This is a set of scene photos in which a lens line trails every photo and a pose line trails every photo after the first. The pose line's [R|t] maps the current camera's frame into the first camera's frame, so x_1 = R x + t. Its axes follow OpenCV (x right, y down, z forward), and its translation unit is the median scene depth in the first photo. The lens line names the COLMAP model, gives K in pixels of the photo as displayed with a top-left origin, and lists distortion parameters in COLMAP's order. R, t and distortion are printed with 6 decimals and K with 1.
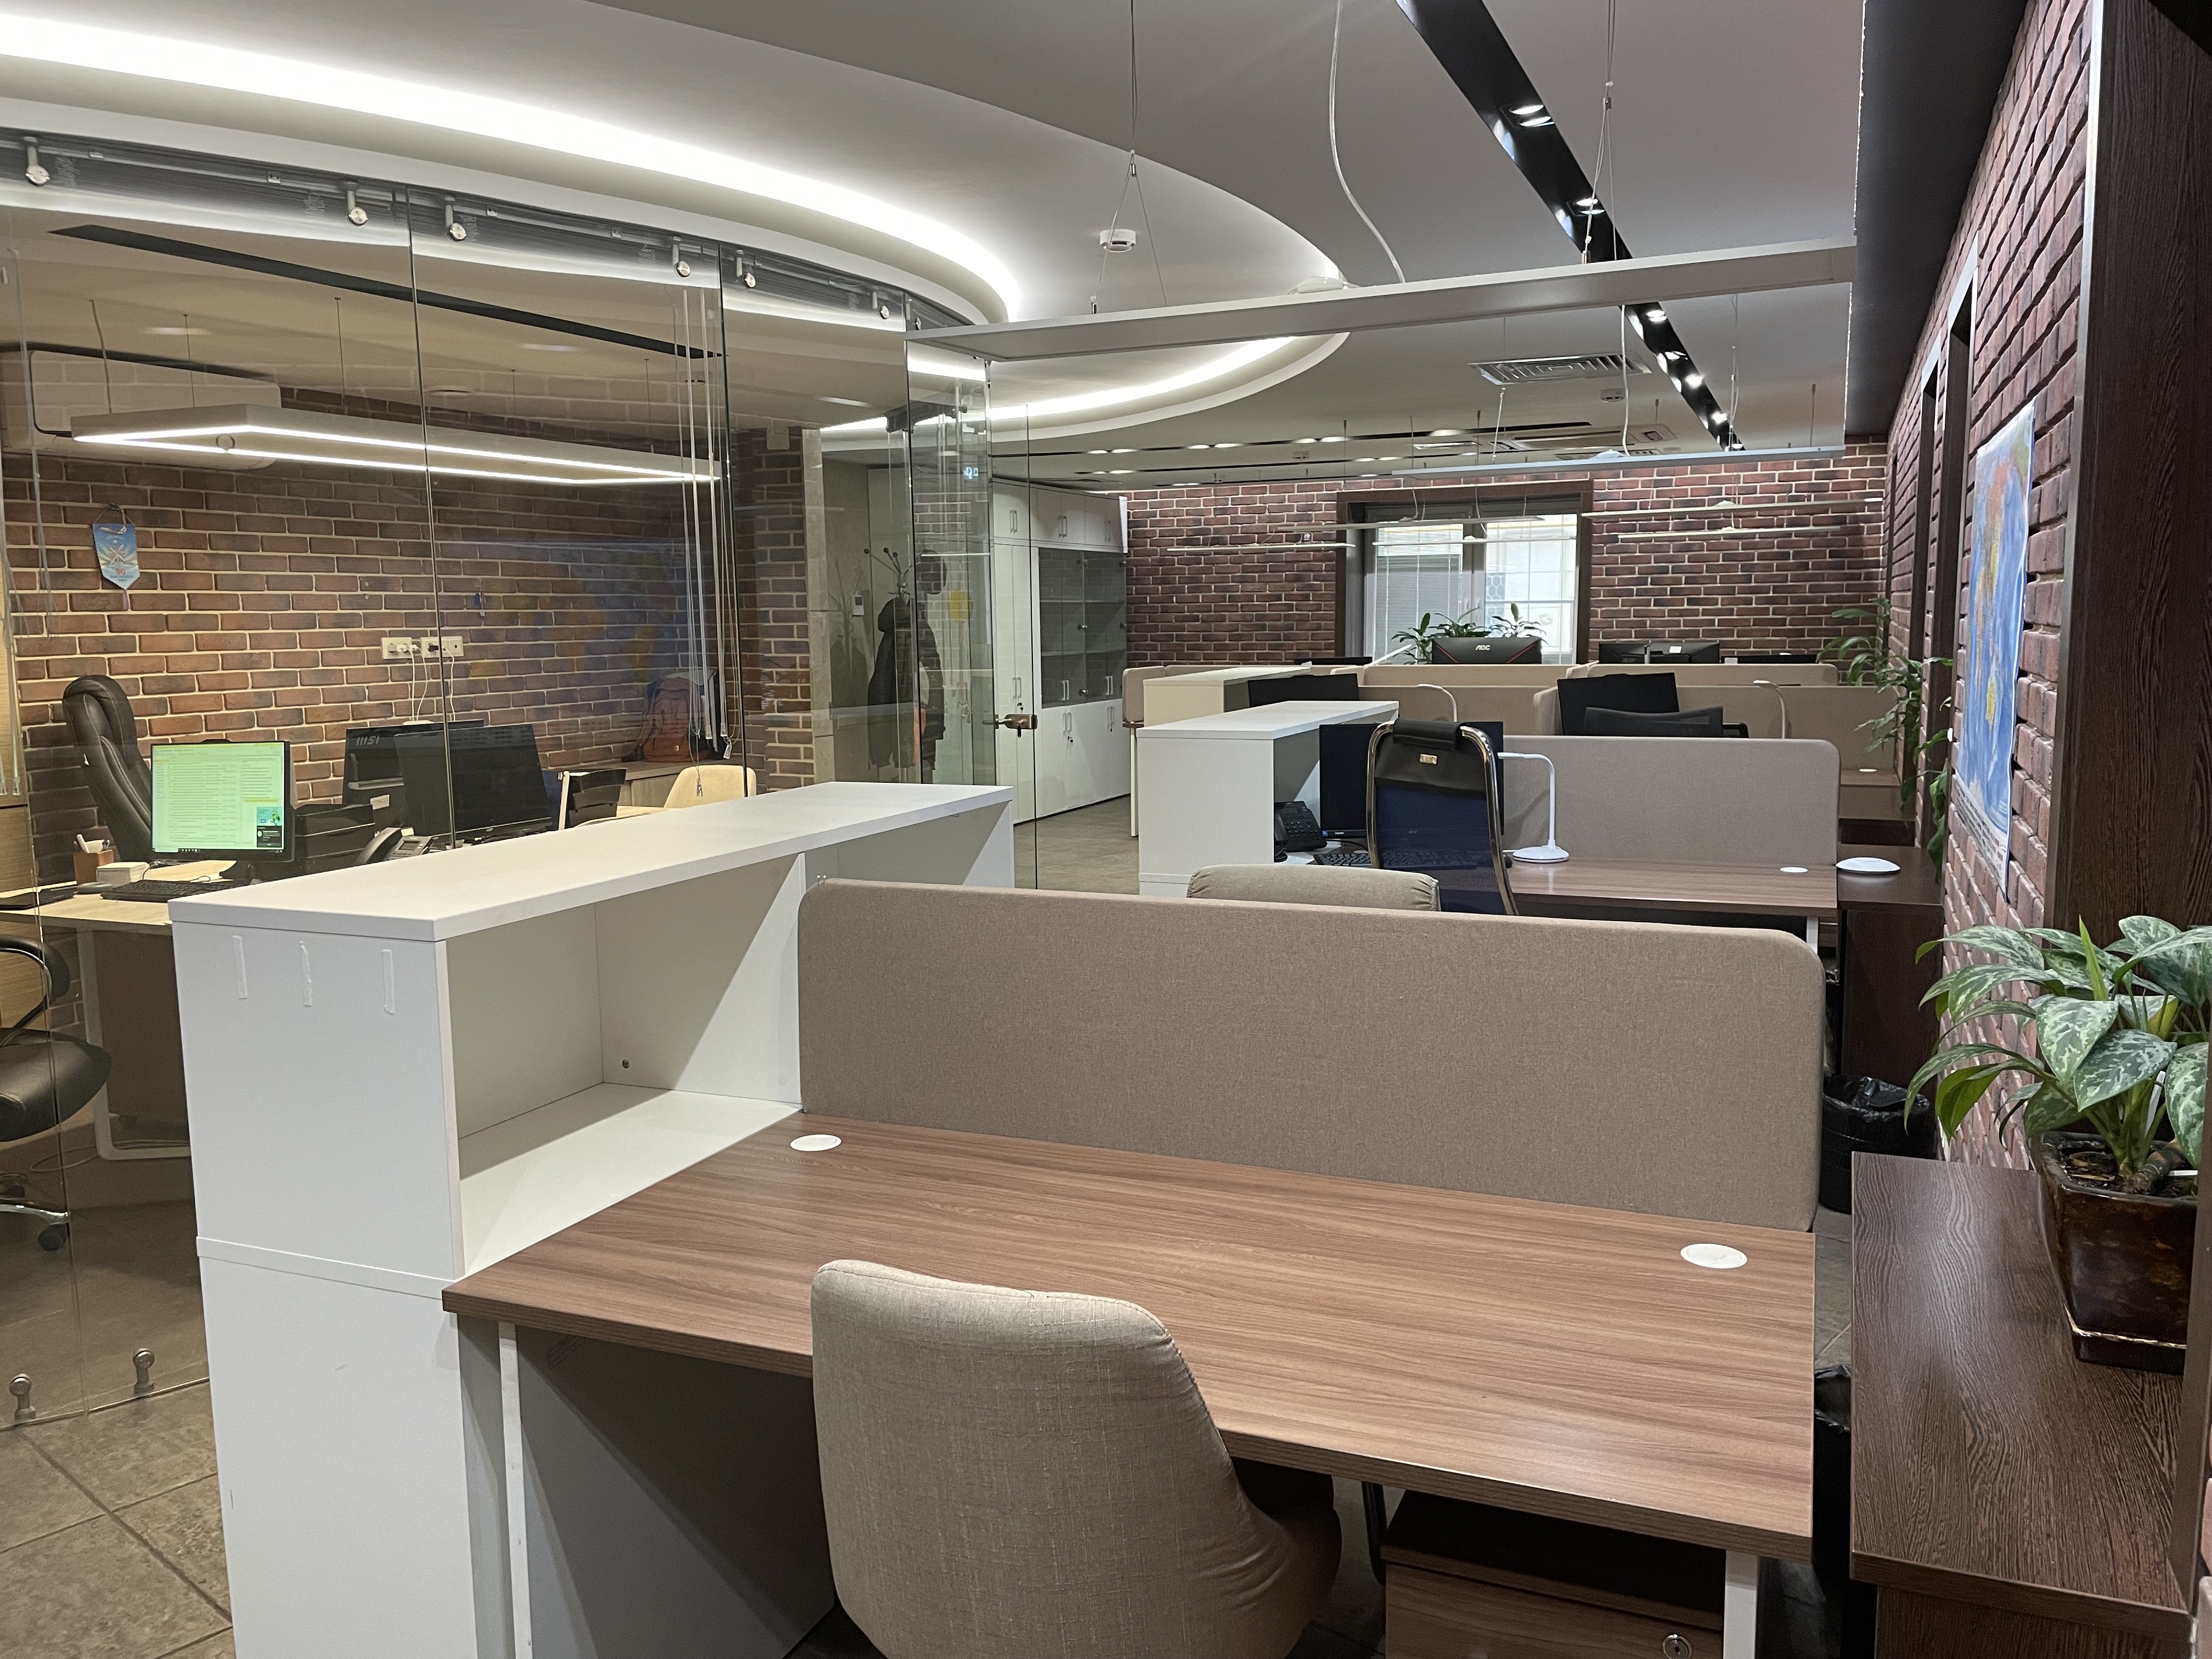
lens RADIAL K [[1679.7, 0, 1102.8], [0, 1679.7, 828.6], [0, 0, 1]] dist [0.013470, -0.002275]
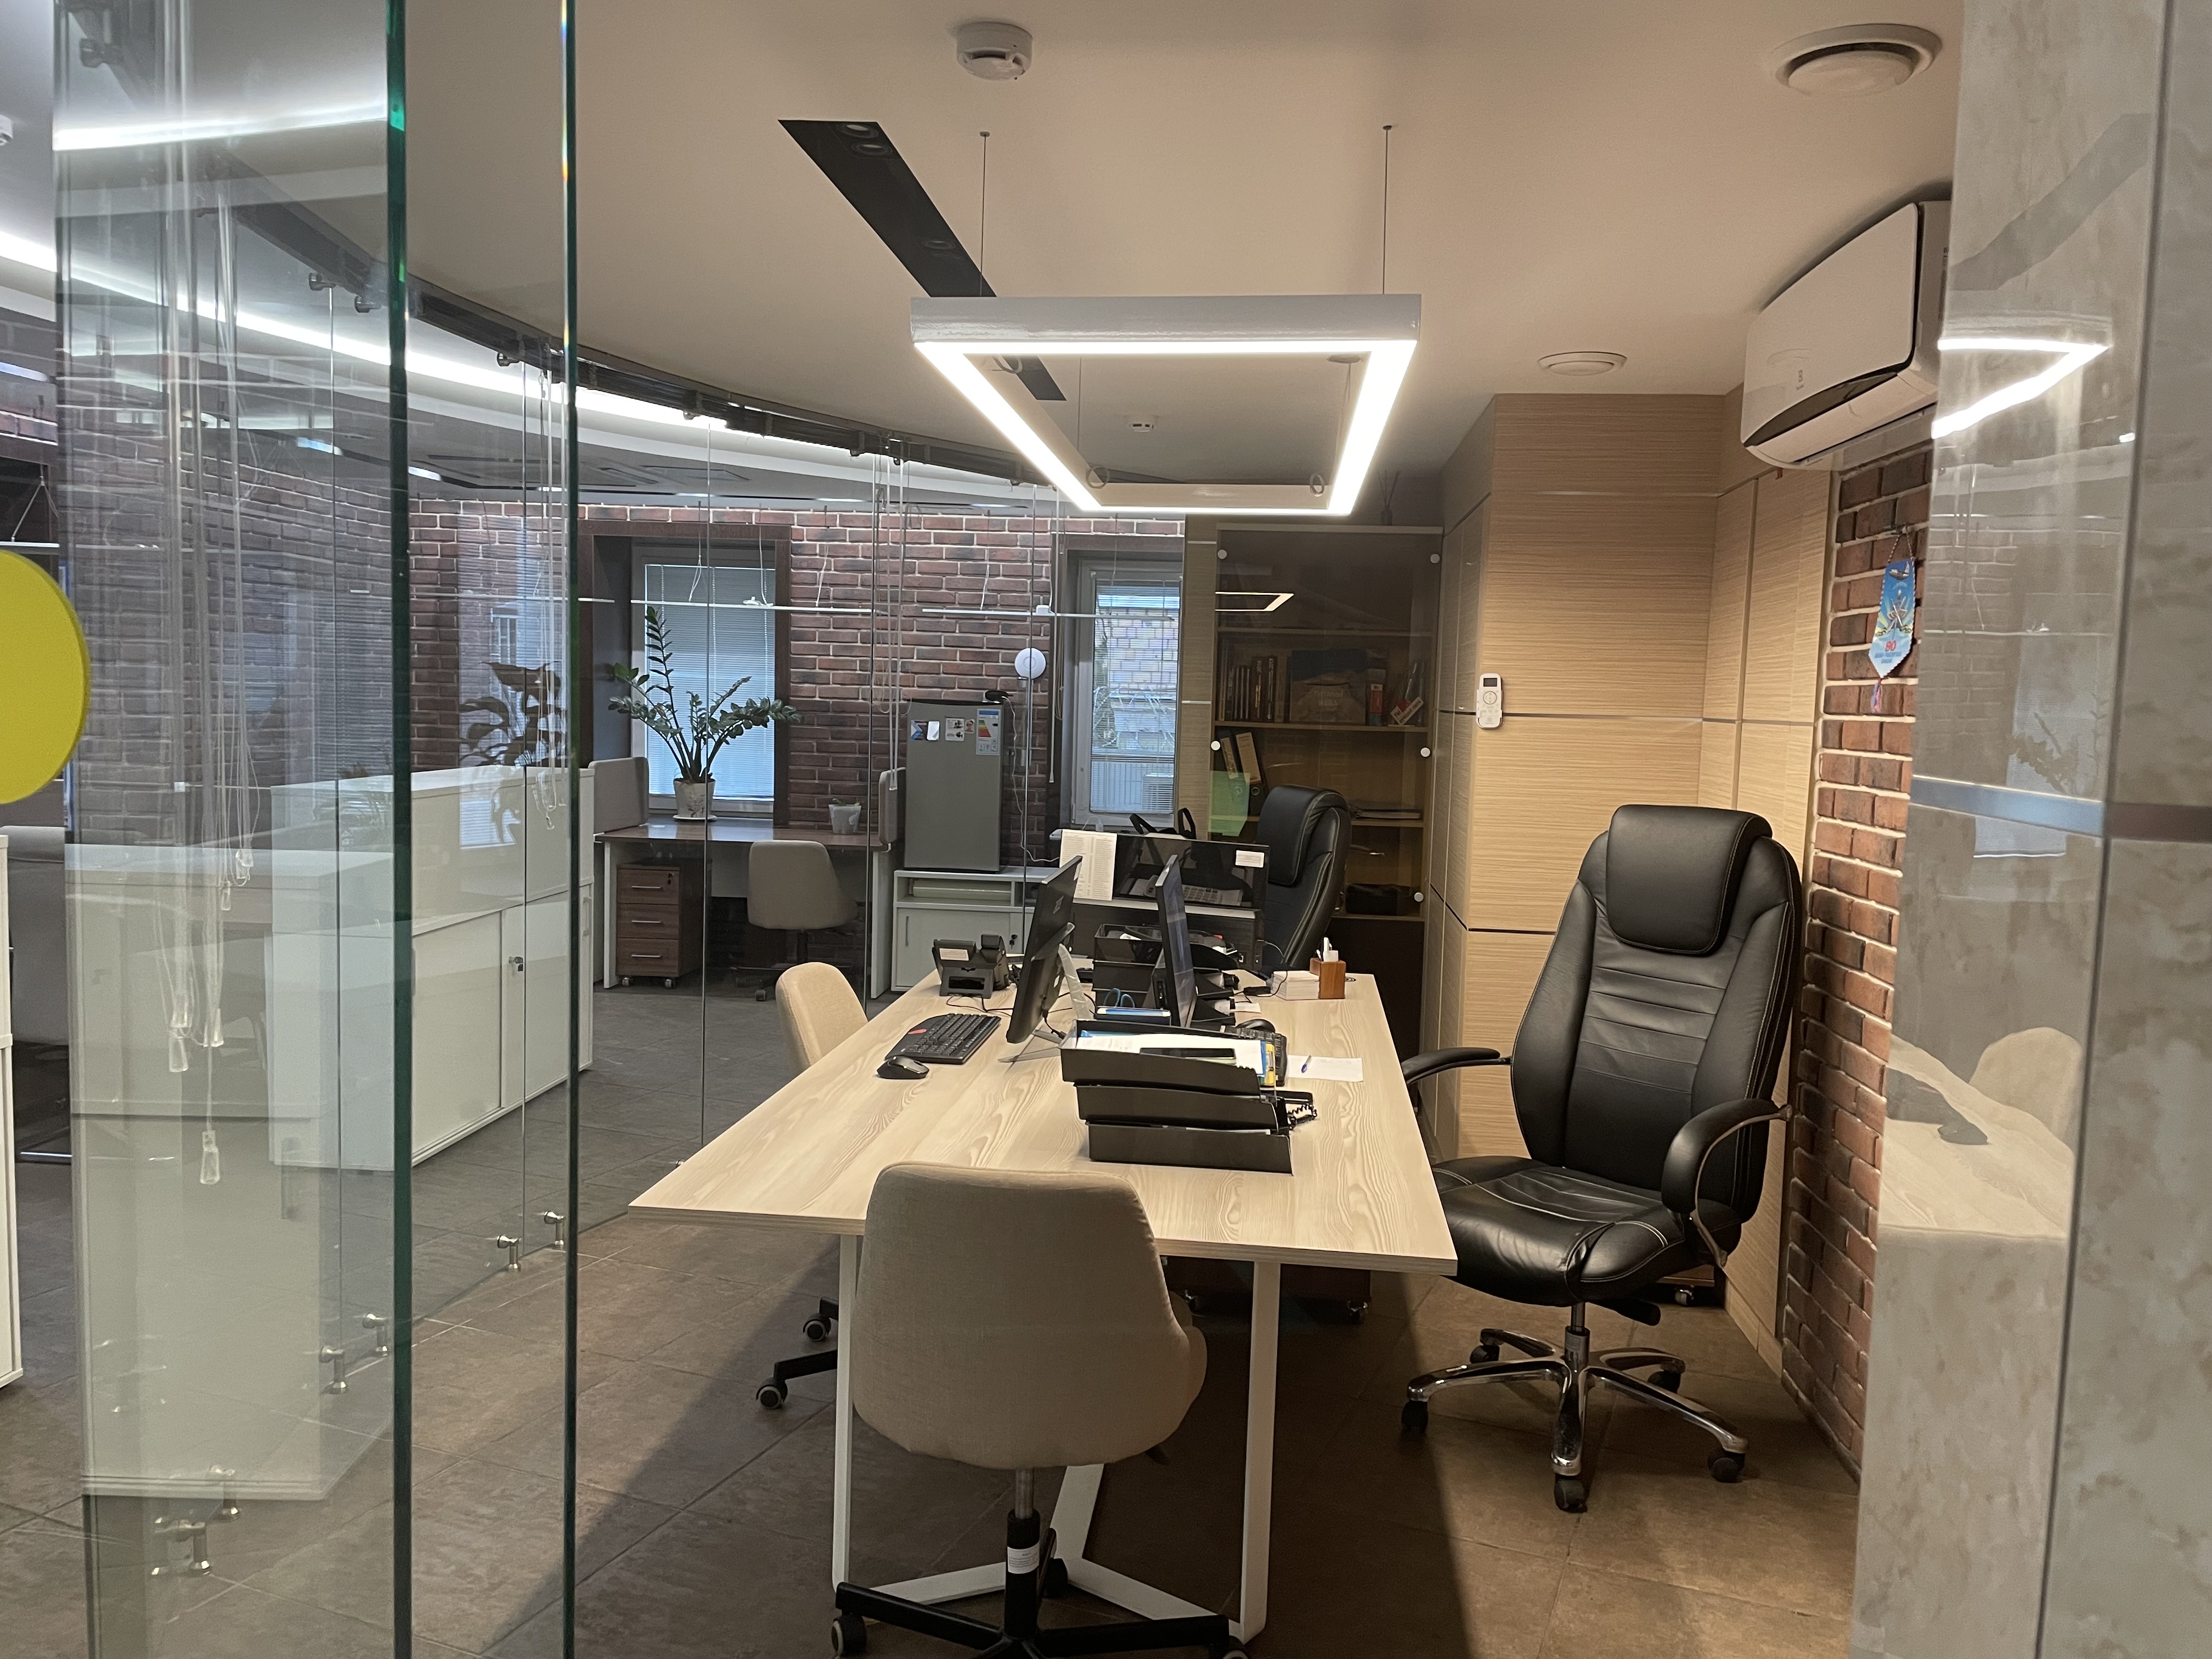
lens RADIAL K [[1679.7, 0, 1102.8], [0, 1679.7, 828.6], [0, 0, 1]] dist [0.013470, -0.002275]
pose [[-0.953502, 0.011053, -0.301184, -0.167859], [-0.055820, 0.975561, 0.212520, -0.197735], [0.296173, 0.219450, -0.929582, 1.457701]]
